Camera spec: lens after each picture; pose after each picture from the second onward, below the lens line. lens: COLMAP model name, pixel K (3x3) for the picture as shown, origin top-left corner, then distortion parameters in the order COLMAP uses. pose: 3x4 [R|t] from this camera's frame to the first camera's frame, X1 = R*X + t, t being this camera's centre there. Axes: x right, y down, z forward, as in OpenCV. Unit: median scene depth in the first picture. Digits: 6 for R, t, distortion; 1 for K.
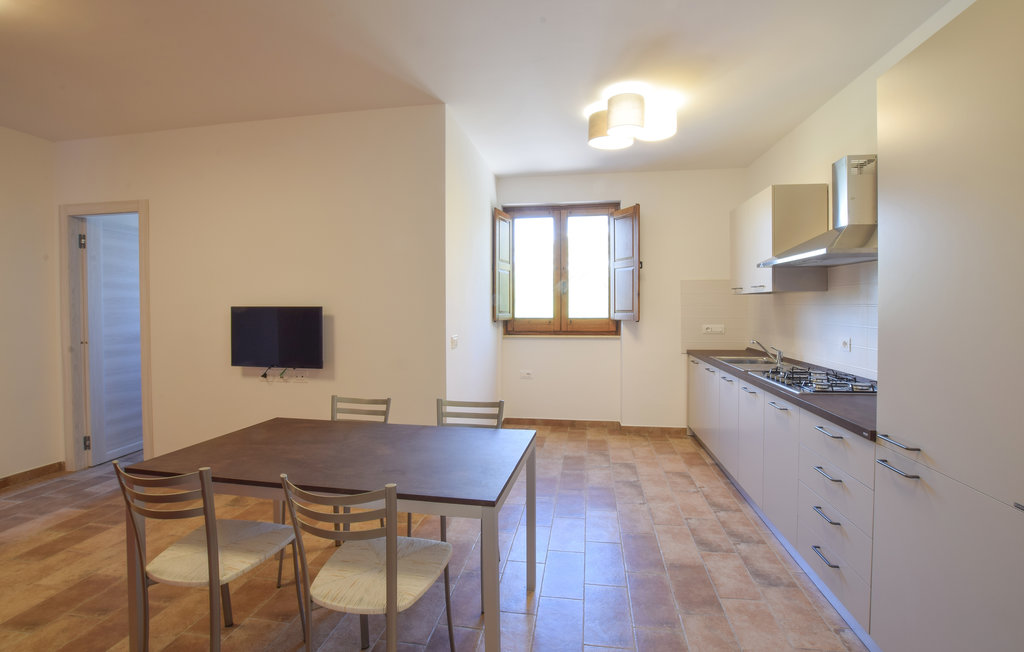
lens RADIAL K [[478.0, 0, 529.4], [0, 478.0, 290.0], [0, 0, 1]] dist [-0.038497, 0.008668]
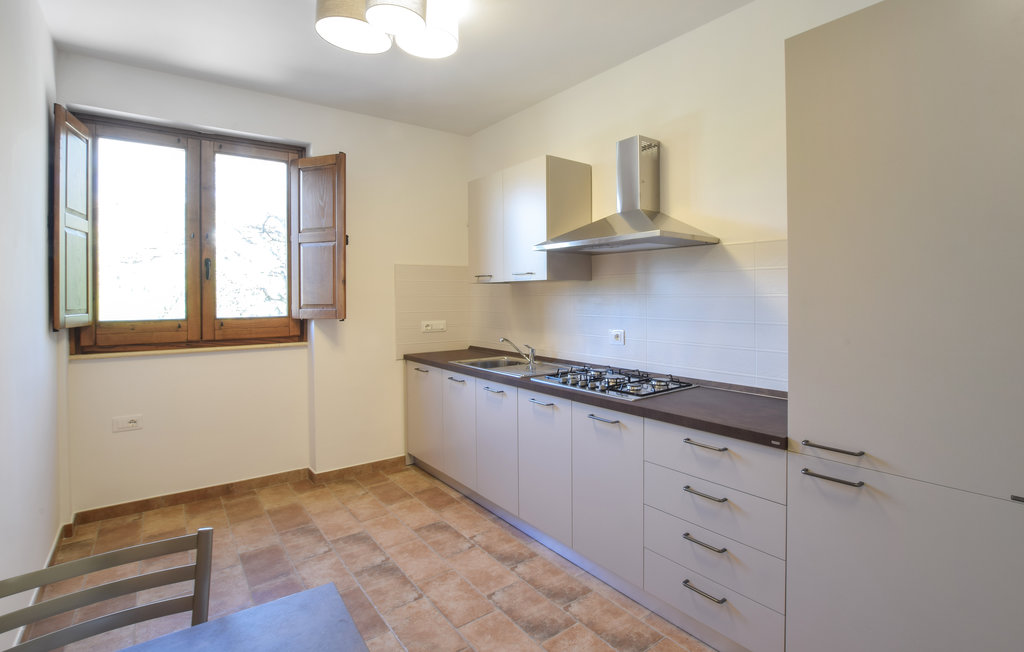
lens RADIAL K [[478.0, 0, 529.4], [0, 478.0, 290.0], [0, 0, 1]] dist [-0.038497, 0.008668]
pose [[0.670731, 0.007846, 0.741659, -0.119087], [-0.019328, 0.999789, 0.006903, 0.013149], [-0.741449, -0.018965, 0.670741, 0.372886]]
